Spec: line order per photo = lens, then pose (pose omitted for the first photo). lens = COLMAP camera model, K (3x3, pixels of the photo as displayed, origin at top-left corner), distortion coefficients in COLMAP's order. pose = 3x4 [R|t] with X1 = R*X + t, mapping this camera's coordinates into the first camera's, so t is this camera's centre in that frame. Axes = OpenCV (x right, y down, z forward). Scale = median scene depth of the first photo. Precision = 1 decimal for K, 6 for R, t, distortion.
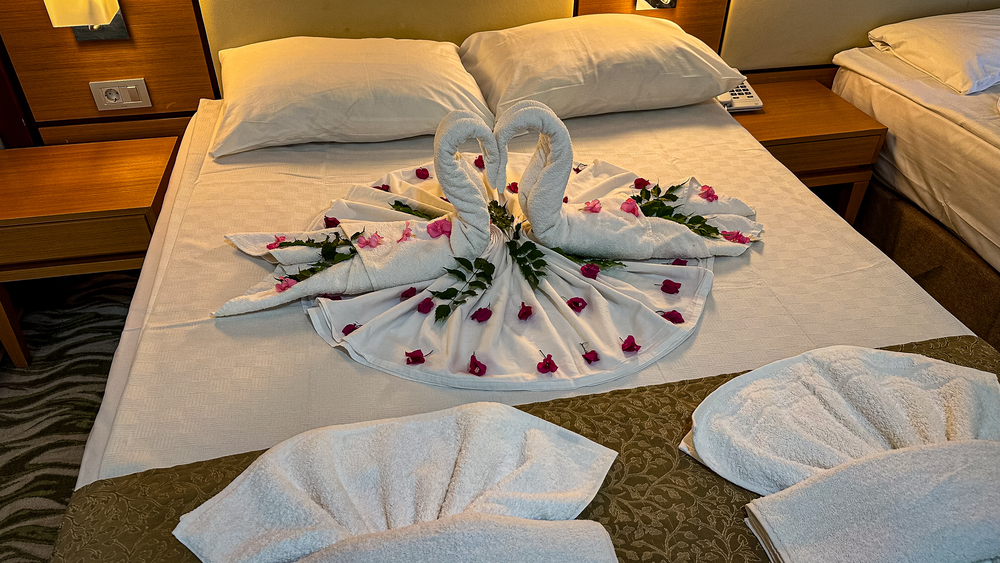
lens RADIAL K [[685.0, 0, 500.0], [0, 685.0, 281.5], [0, 0, 1]] dist [0.018327, -0.002001]
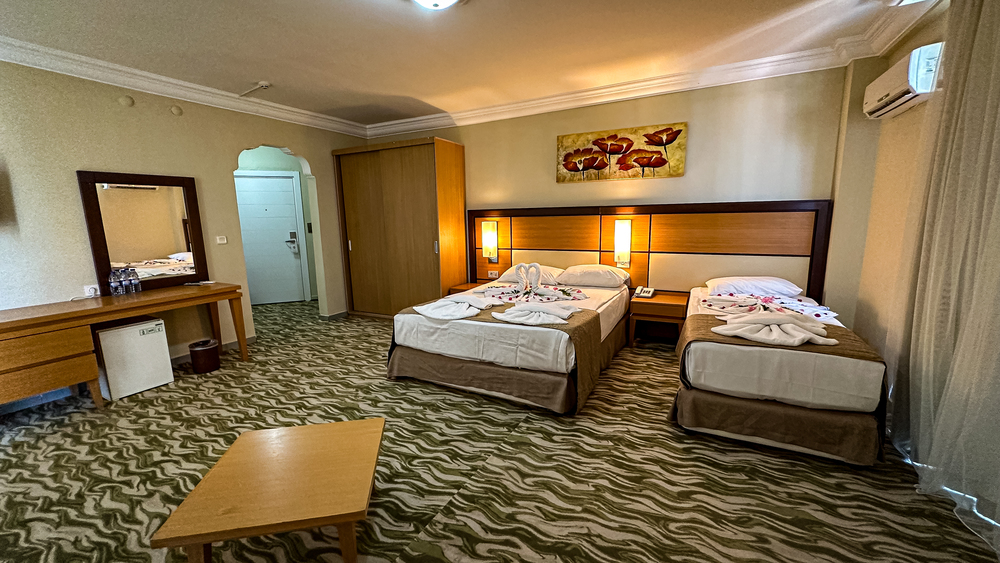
lens RADIAL K [[397.3, 0, 500.0], [0, 397.3, 281.5], [0, 0, 1]] dist [-0.000749, 0.000415]
pose [[0.771517, 0.078519, -0.631345, 1.127137], [-0.369819, 0.862828, -0.344619, 0.647281], [0.517683, 0.499362, 0.694724, -0.745095]]
